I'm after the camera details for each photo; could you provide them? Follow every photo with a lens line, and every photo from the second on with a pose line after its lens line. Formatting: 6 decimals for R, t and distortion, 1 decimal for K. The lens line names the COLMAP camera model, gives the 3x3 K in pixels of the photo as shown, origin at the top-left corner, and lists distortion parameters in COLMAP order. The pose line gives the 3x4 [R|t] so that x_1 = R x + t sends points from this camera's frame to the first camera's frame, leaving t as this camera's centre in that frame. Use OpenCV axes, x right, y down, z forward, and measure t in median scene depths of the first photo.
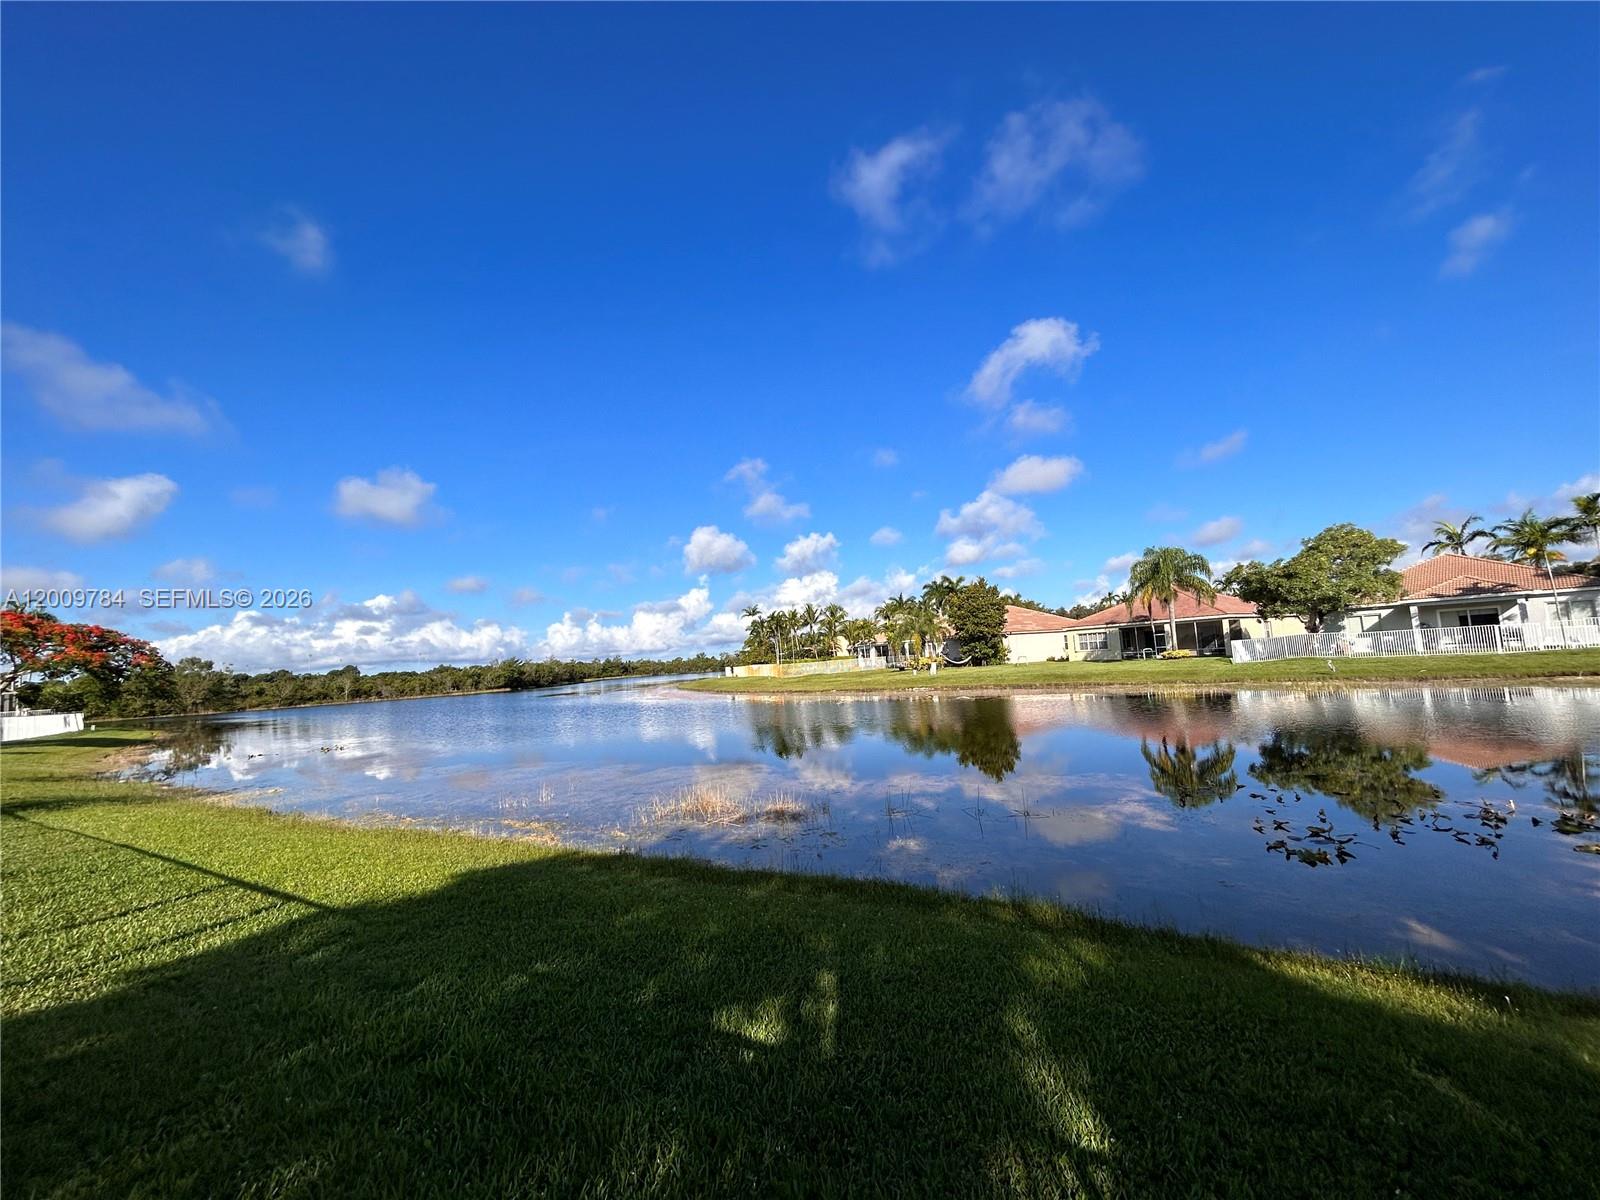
lens RADIAL K [[643.4, 0, 797.3], [0, 643.4, 598.3], [0, 0, 1]] dist [0.010025, -0.002038]
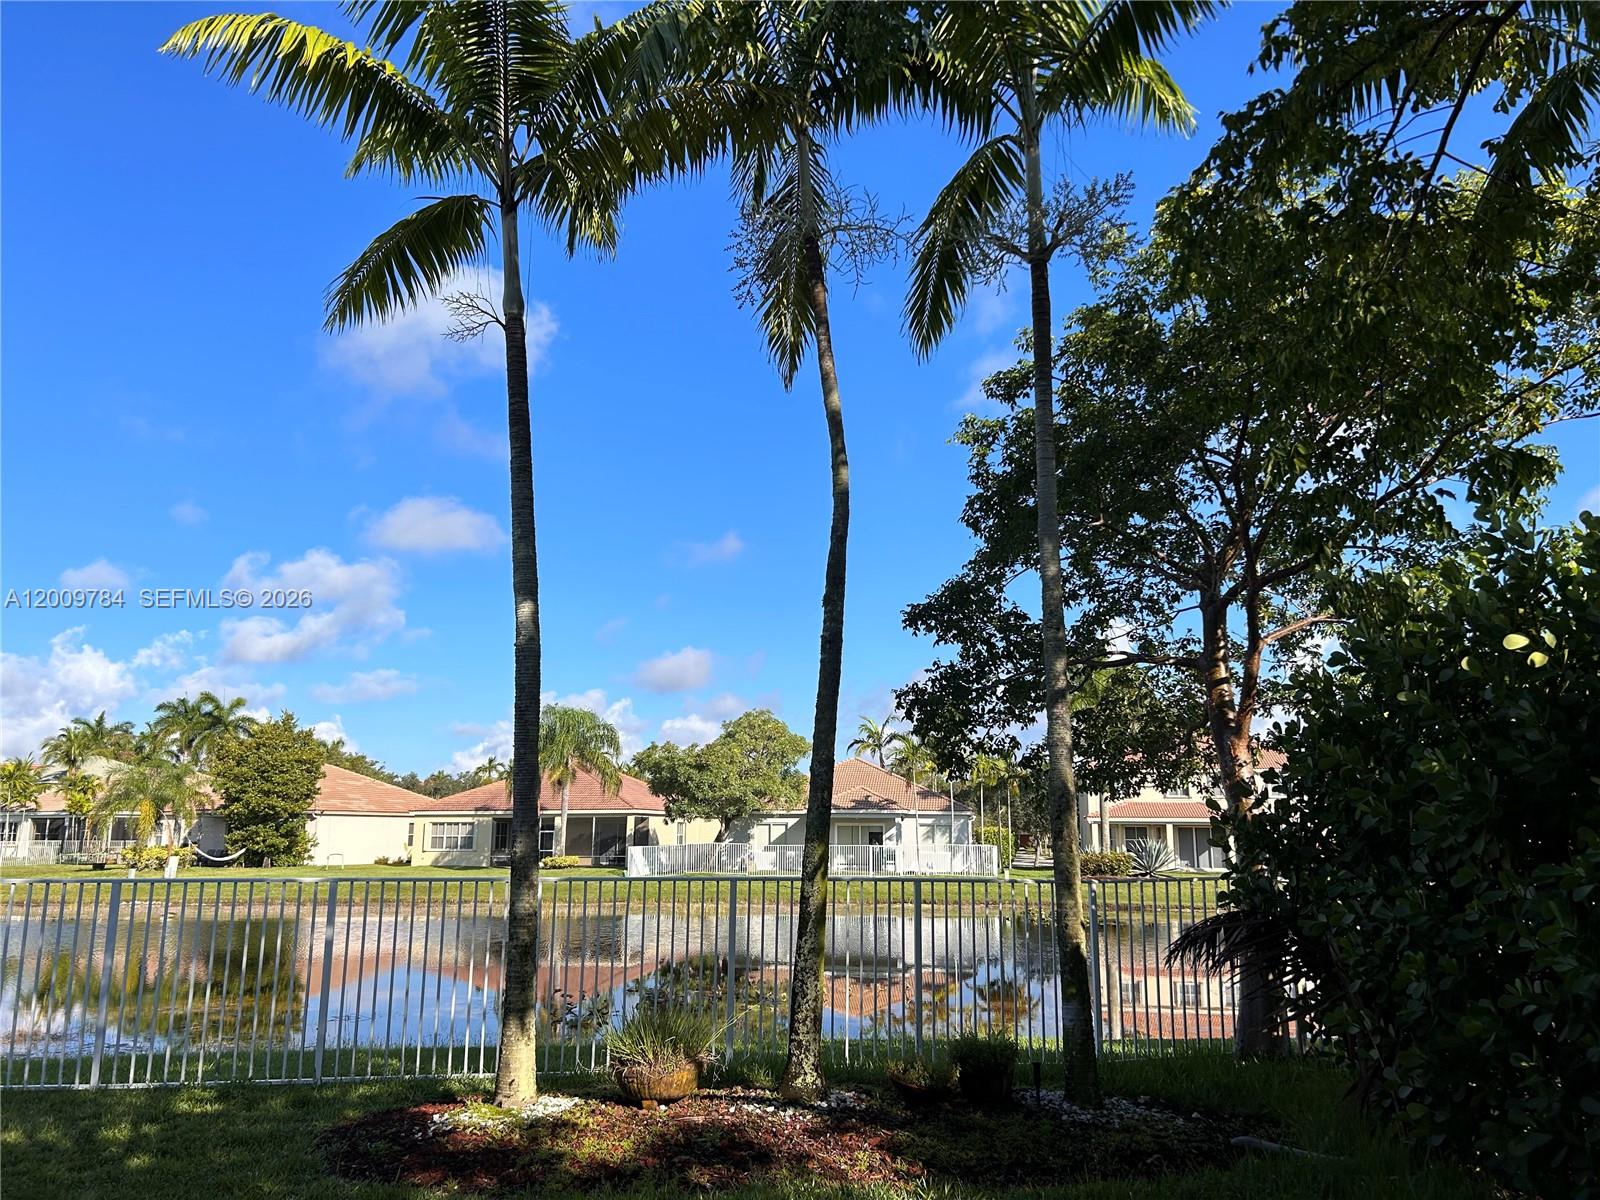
lens RADIAL K [[1205.3, 0, 827.1], [0, 1205.3, 604.8], [0, 0, 1]] dist [0.008000, -0.008722]
pose [[0.746860, 0.185410, 0.638610, -0.063241], [-0.109632, 0.981534, -0.156756, -0.009793], [-0.655882, 0.047063, 0.753395, -0.139560]]
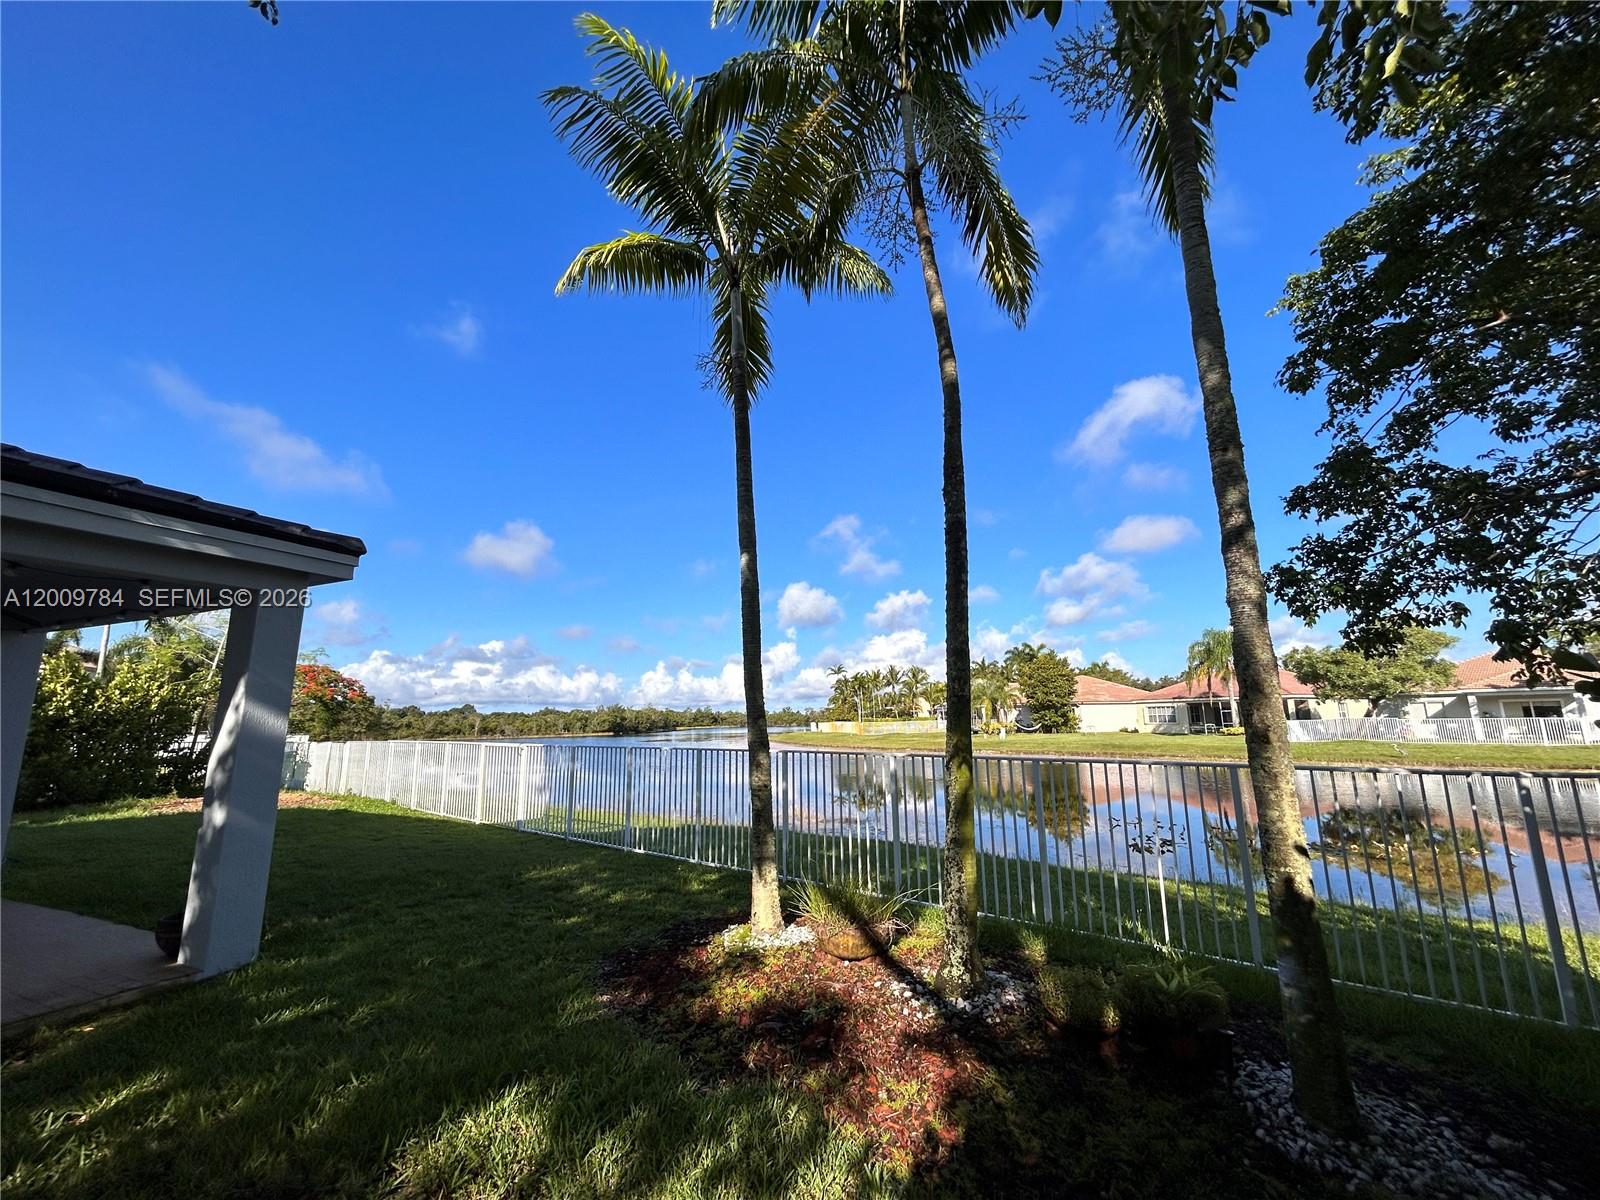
lens RADIAL K [[643.4, 0, 807.5], [0, 643.4, 595.3], [0, 0, 1]] dist [0.010025, -0.002038]
pose [[0.992085, 0.023826, -0.123290, 0.013638], [-0.034900, 0.995469, -0.088450, -0.012469], [0.120624, 0.092052, 0.988421, -0.112733]]
